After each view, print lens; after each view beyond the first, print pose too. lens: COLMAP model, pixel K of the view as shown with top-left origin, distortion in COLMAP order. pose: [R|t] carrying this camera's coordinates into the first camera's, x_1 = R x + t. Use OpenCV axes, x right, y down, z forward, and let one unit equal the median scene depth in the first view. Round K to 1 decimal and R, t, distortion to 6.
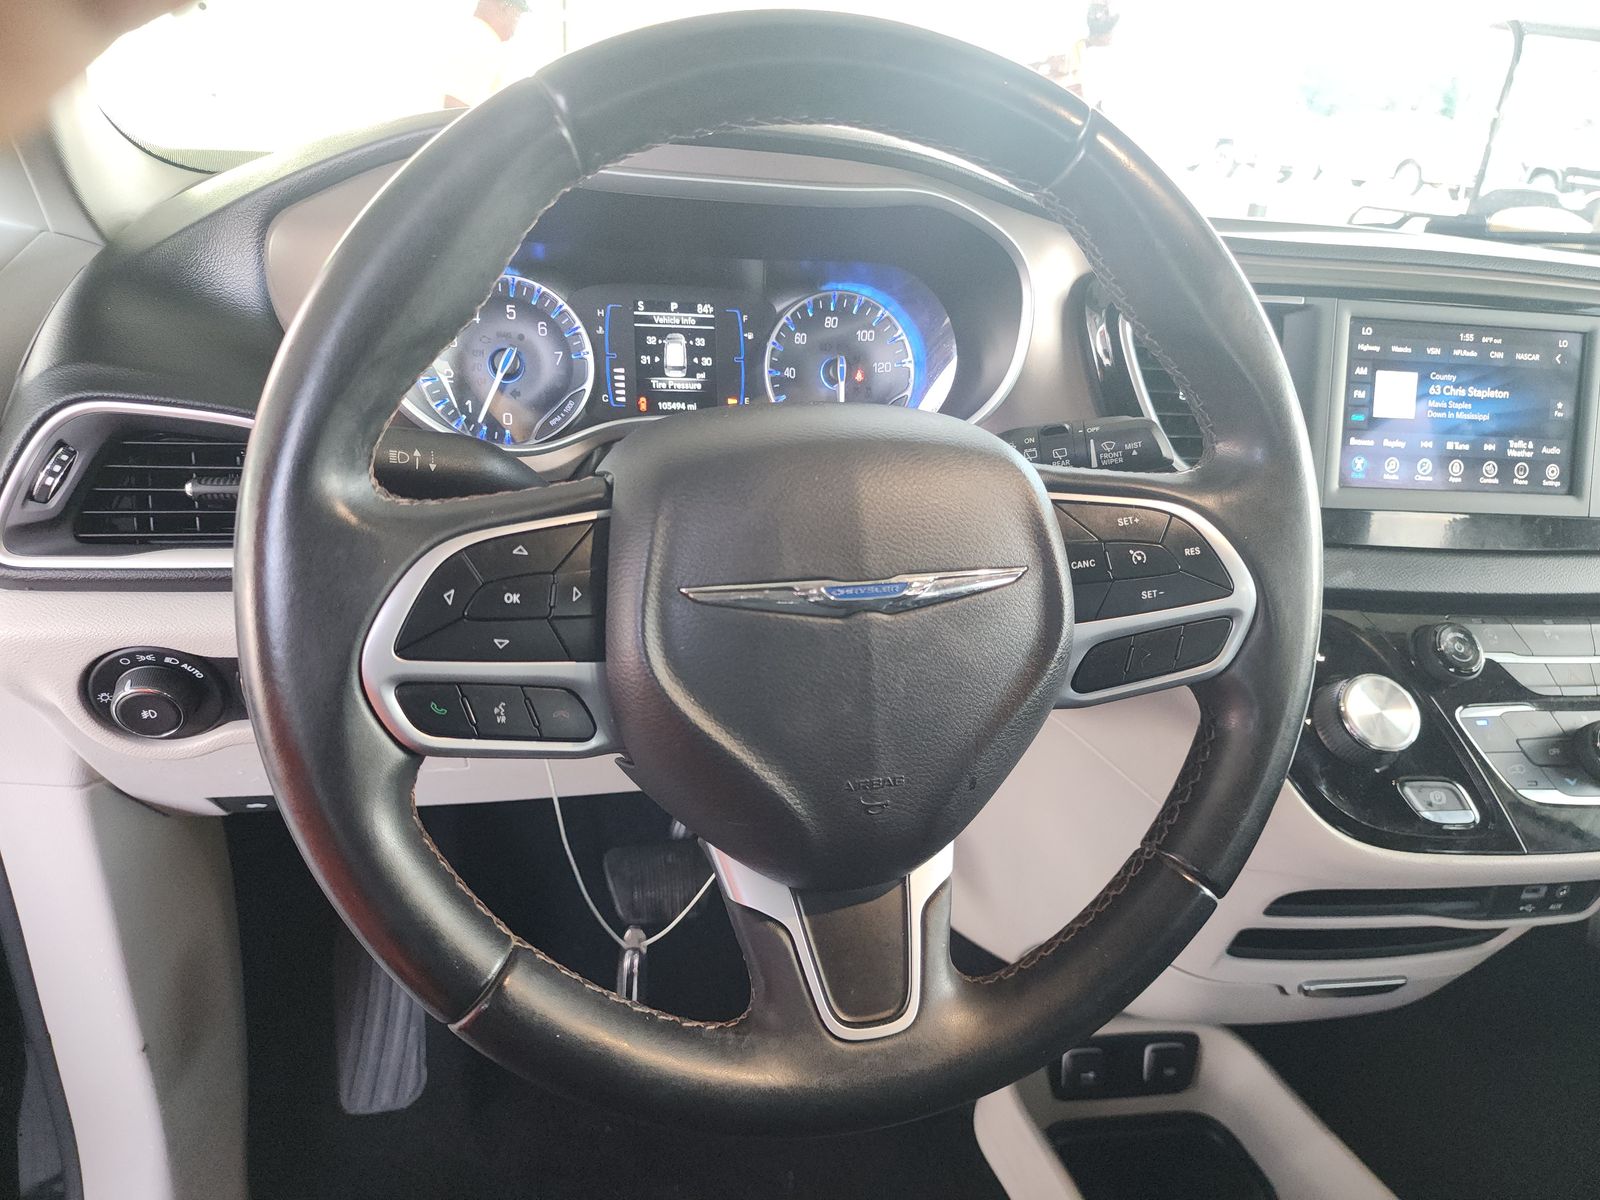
lens RADIAL K [[1061.4, 0, 793.7], [0, 1061.4, 592.2], [0, 0, 1]] dist [0.052154, -0.036940]
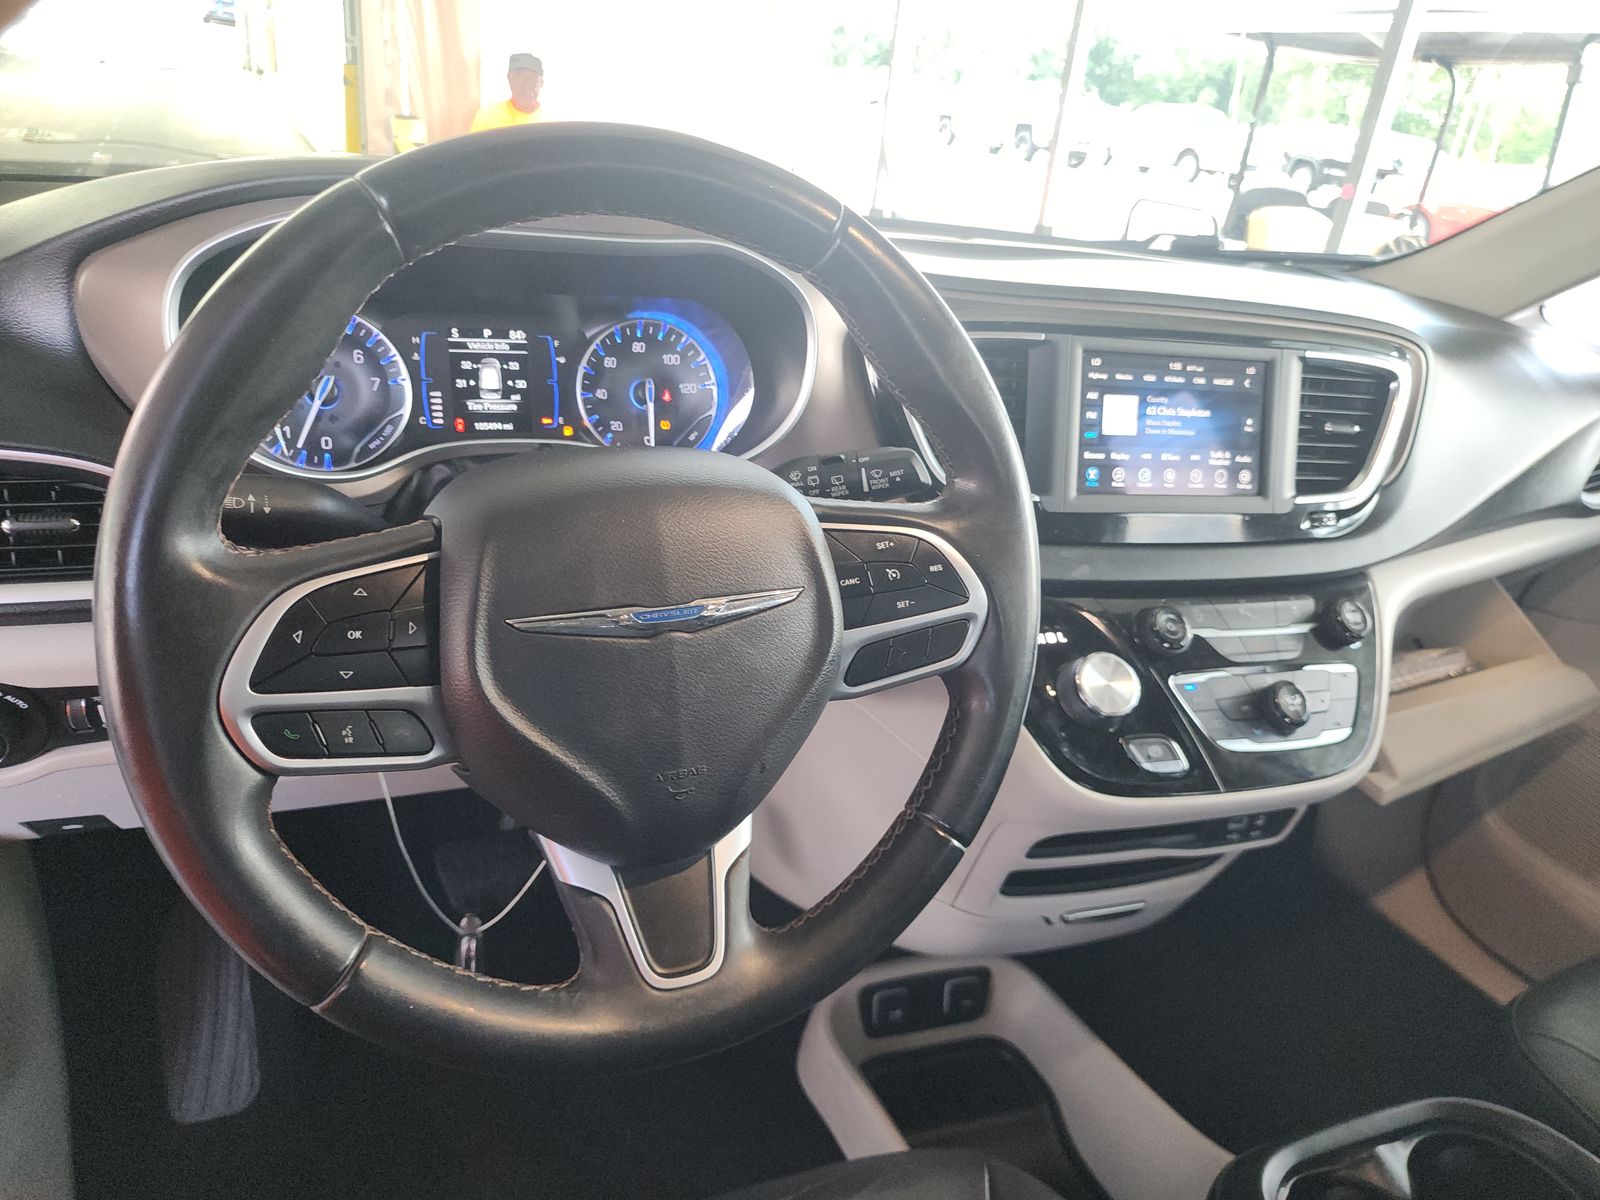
lens RADIAL K [[1043.0, 0, 800.0], [0, 1043.0, 600.0], [0, 0, 1]] dist [0.042969, -0.035332]
pose [[0.984720, -0.031926, 0.171193, 0.007537], [0.027635, 0.999243, 0.027385, -0.024439], [-0.171937, -0.022236, 0.984857, -0.096774]]
